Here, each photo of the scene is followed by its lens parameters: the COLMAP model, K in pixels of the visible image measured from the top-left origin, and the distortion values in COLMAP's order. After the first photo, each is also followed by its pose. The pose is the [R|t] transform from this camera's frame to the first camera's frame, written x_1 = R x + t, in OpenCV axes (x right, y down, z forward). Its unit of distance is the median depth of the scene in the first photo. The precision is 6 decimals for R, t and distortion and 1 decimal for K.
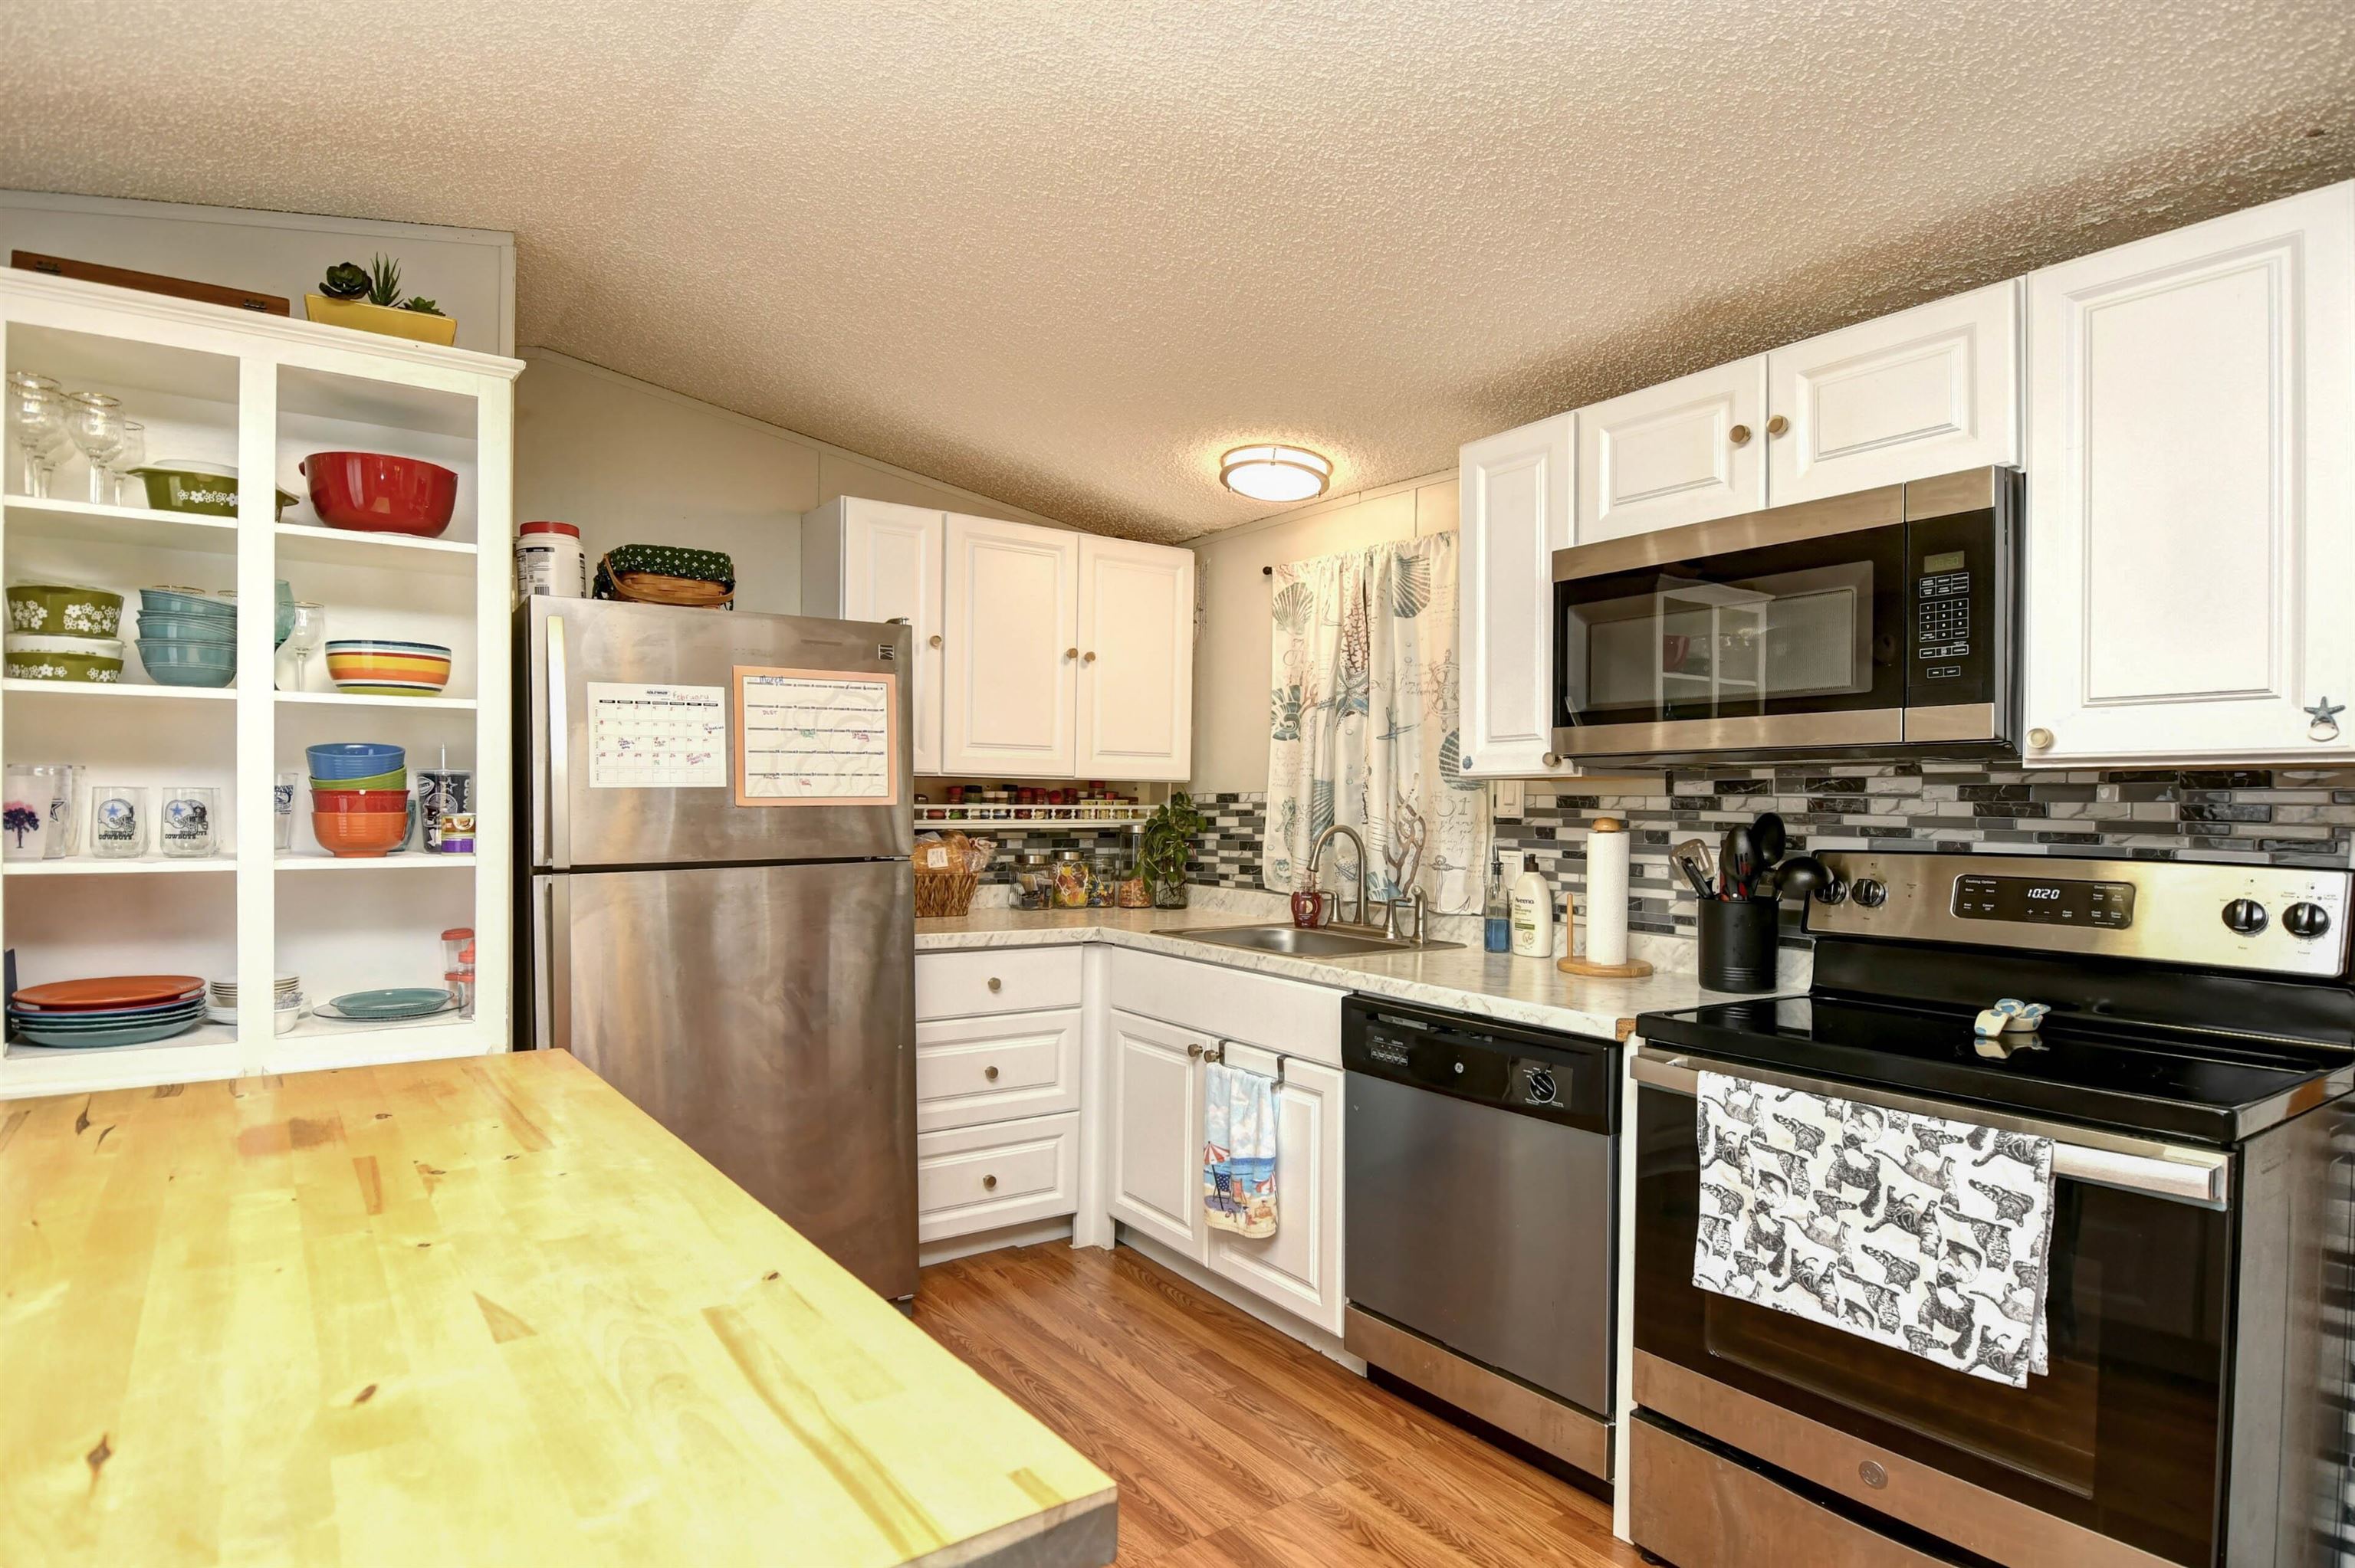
lens RADIAL K [[1227.9, 0, 1066.9], [0, 1227.9, 817.1], [0, 0, 1]] dist [-0.005119, -0.002748]
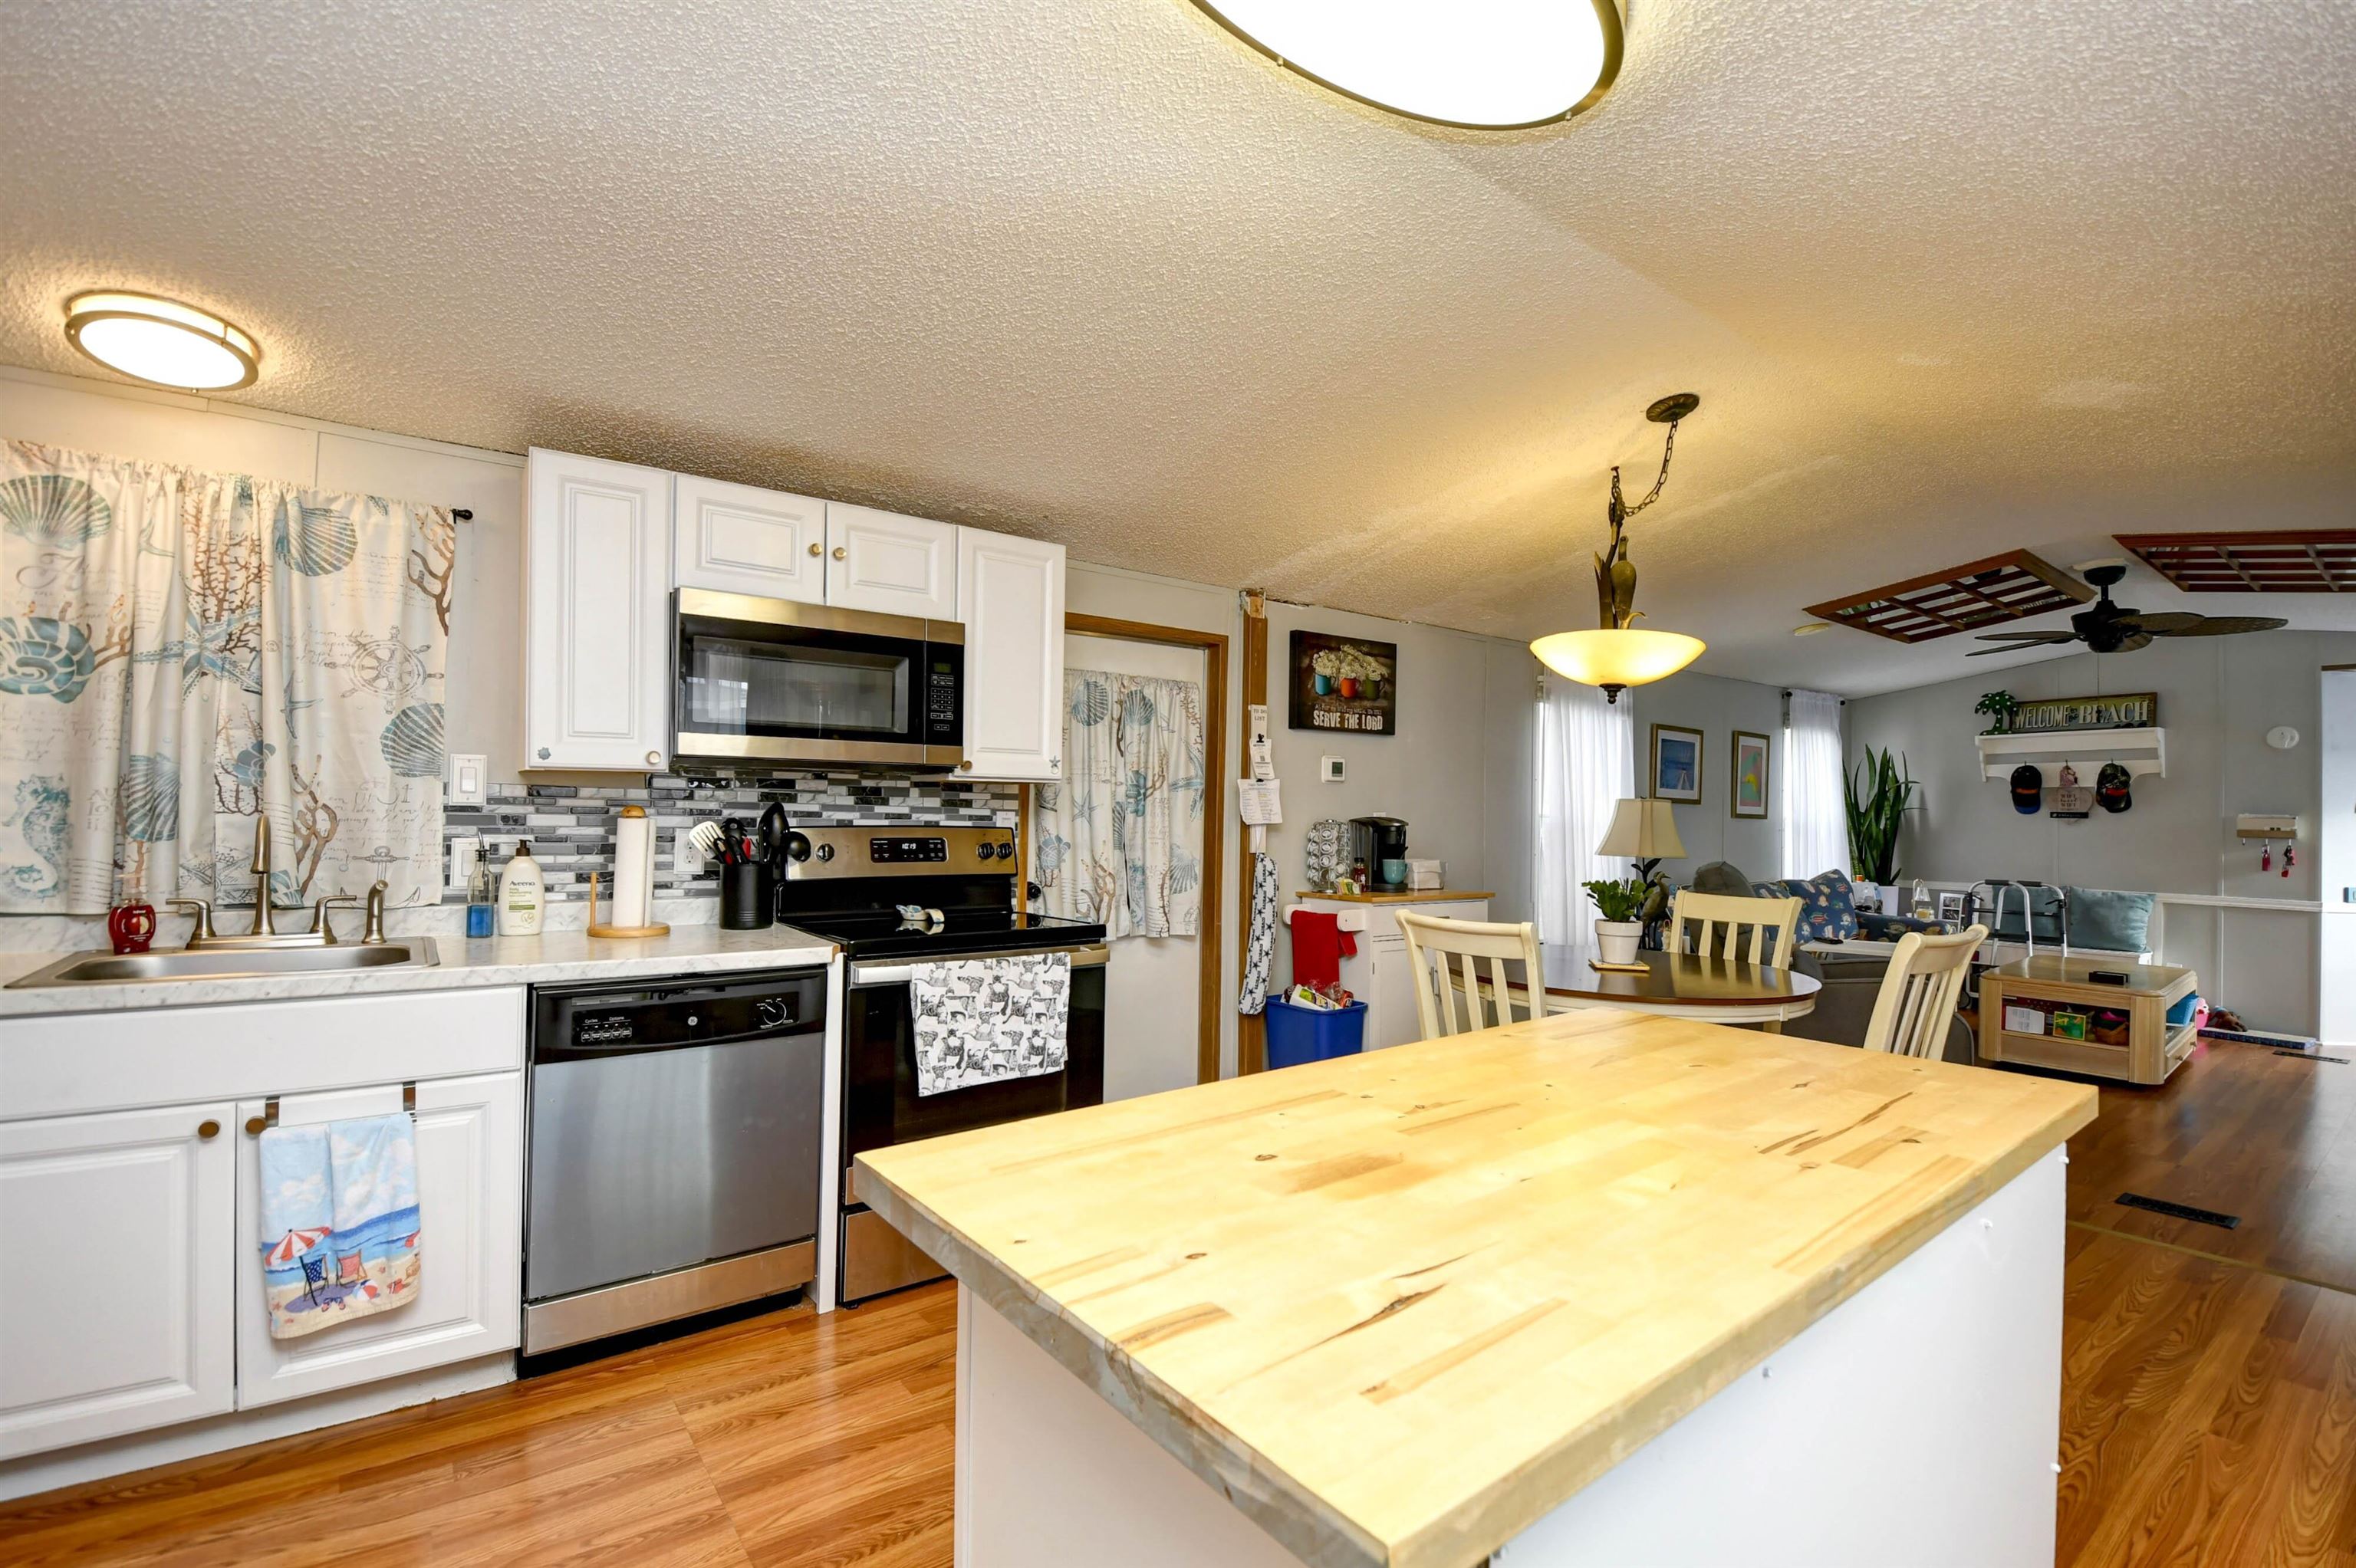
lens RADIAL K [[1056.5, 0, 1174.2], [0, 1056.5, 796.3], [0, 0, 1]] dist [0.008233, -0.013591]
pose [[-0.080682, 0.003962, 0.996732, -0.689920], [-0.004111, 0.999982, -0.004307, -0.006958], [-0.996731, -0.004445, -0.080664, 0.592164]]
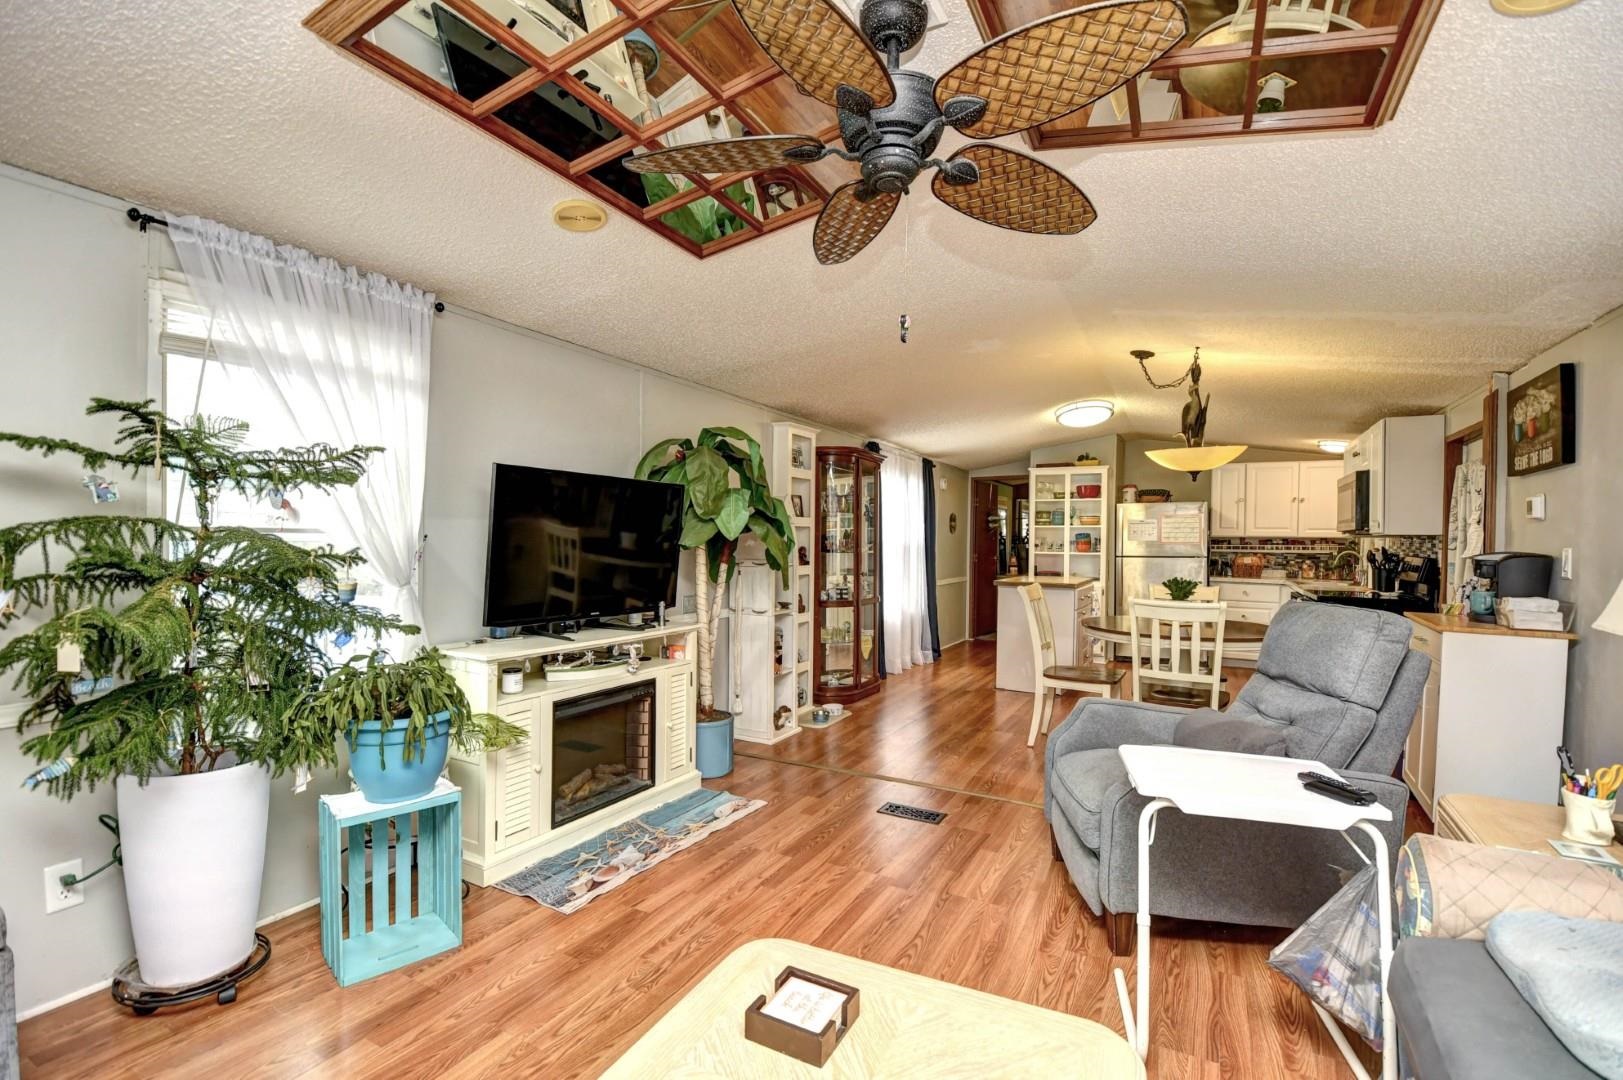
lens RADIAL K [[727.9, 0, 808.8], [0, 727.9, 548.5], [0, 0, 1]] dist [0.008233, -0.013591]
pose [[0.483613, 0.005743, -0.875263, 1.626296], [-0.017007, 0.999851, -0.002836, 0.038985], [0.875117, 0.016258, 0.483639, -1.626046]]
